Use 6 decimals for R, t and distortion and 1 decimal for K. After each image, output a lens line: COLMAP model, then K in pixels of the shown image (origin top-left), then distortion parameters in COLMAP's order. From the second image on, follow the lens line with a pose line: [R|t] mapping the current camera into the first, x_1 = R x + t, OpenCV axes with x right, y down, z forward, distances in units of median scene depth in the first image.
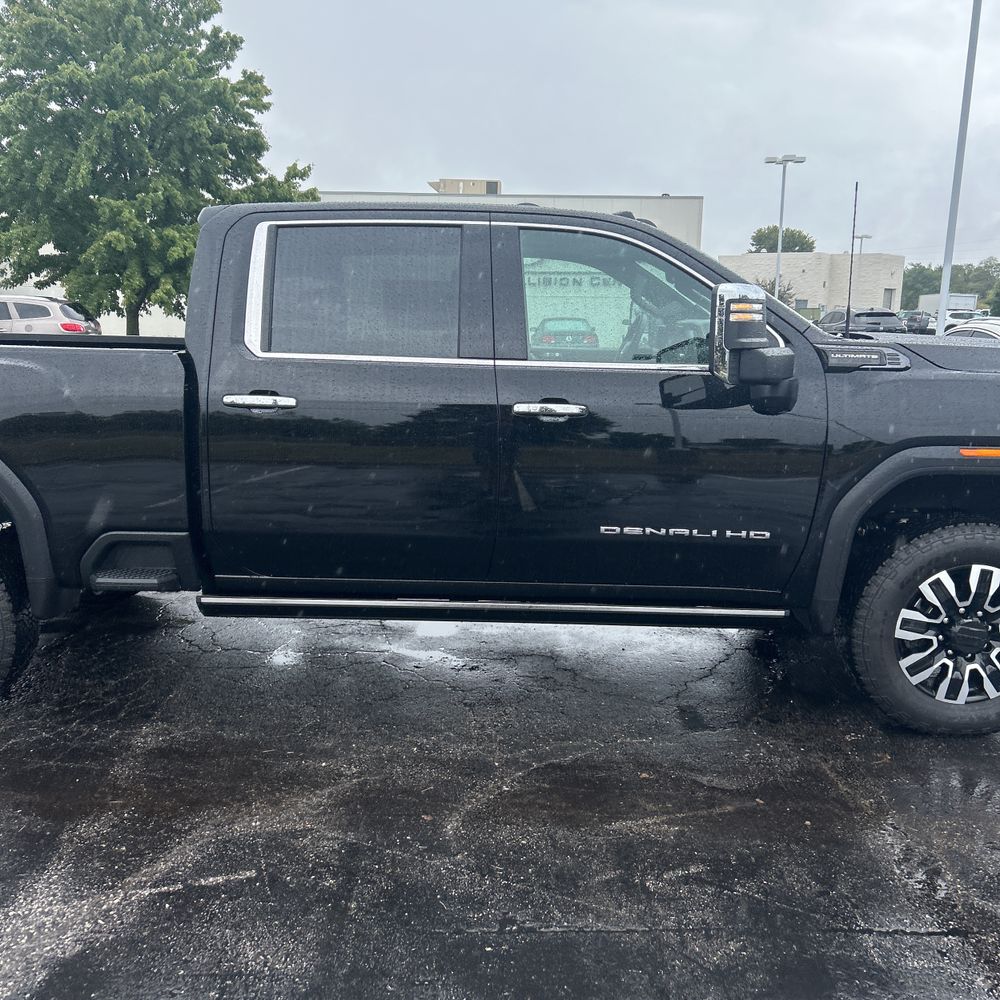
lens RADIAL K [[985.4, 0, 485.5], [0, 985.4, 517.6], [0, 0, 1]] dist [0.025049, 0.000000]
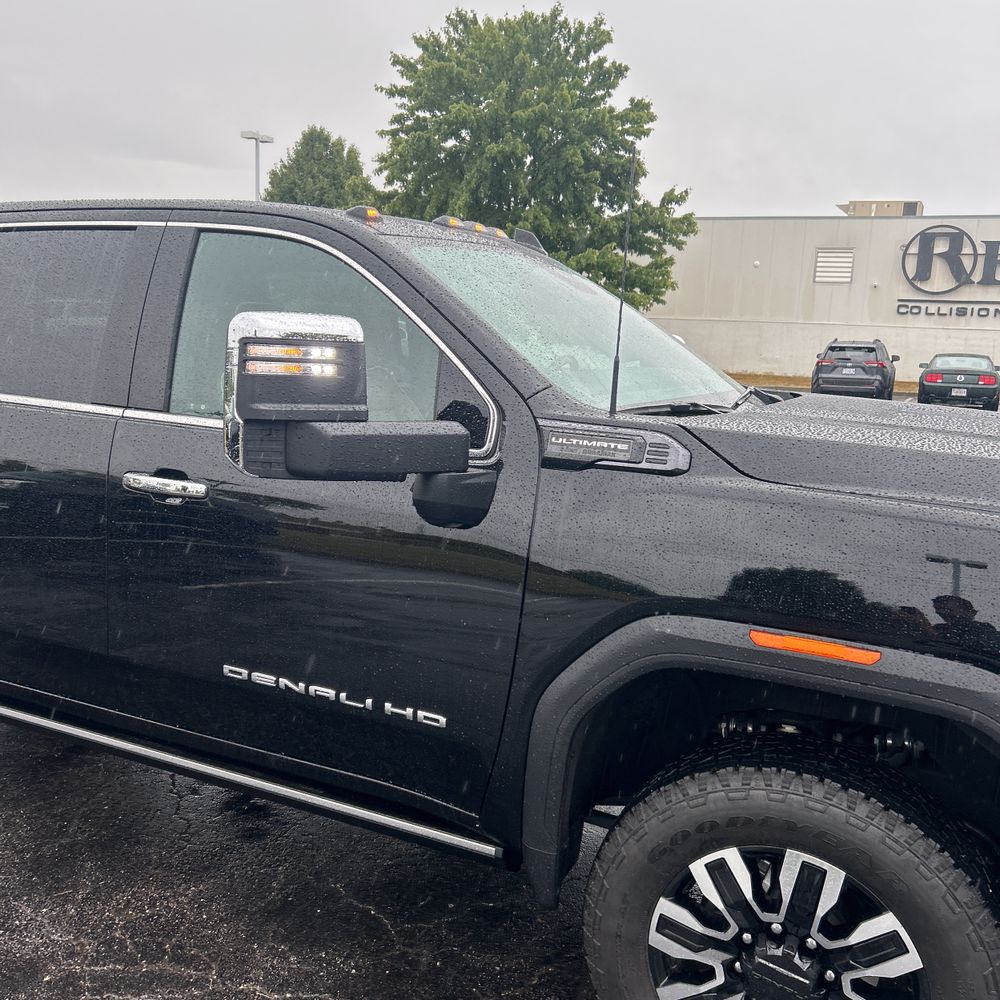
lens RADIAL K [[985.4, 0, 499.0], [0, 985.4, 501.8], [0, 0, 1]] dist [0.025049, 0.000000]
pose [[0.912539, 0.095823, -0.397605, 0.531273], [-0.112099, 0.993537, -0.017834, -0.107669], [0.393327, 0.060845, 0.917383, 0.432597]]
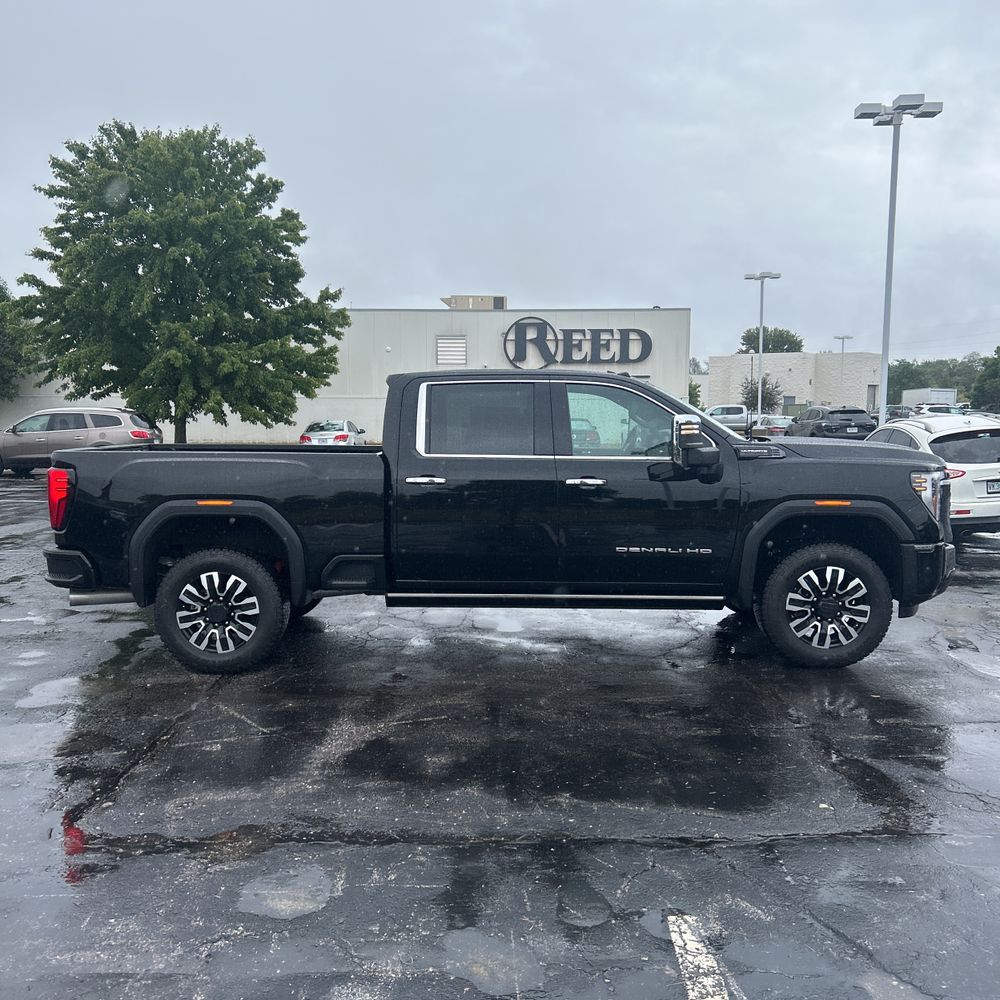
lens RADIAL K [[985.4, 0, 492.6], [0, 985.4, 522.7], [0, 0, 1]] dist [0.025049, 0.000000]
pose [[0.999868, -0.015255, 0.005643, -0.110928], [0.015709, 0.995651, -0.091832, 0.119020], [-0.004217, 0.091909, 0.995759, -0.740203]]
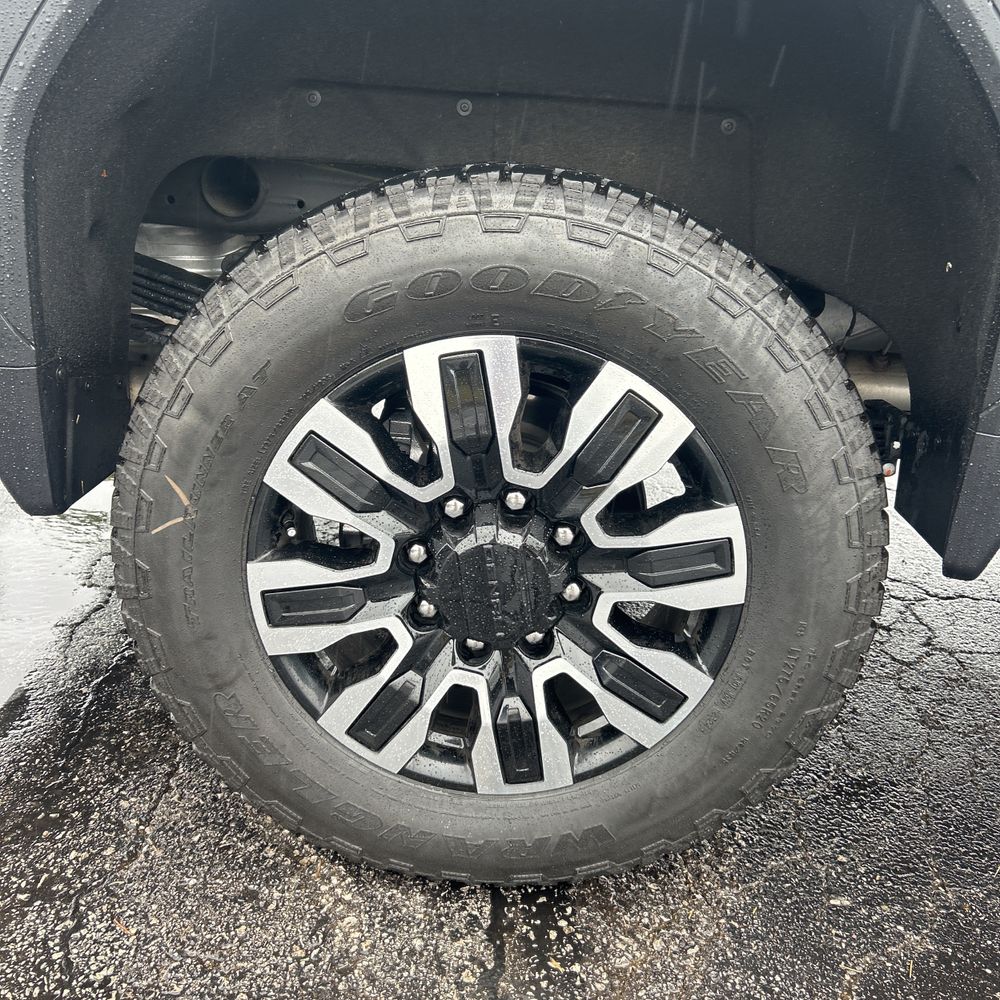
lens RADIAL K [[985.4, 0, 486.5], [0, 985.4, 489.5], [0, 0, 1]] dist [0.025049, 0.000000]
pose [[0.998779, 0.049358, -0.002263, -0.584006], [-0.048523, 0.988471, 0.143425, 0.042942], [0.009316, -0.143140, 0.989659, 0.707919]]
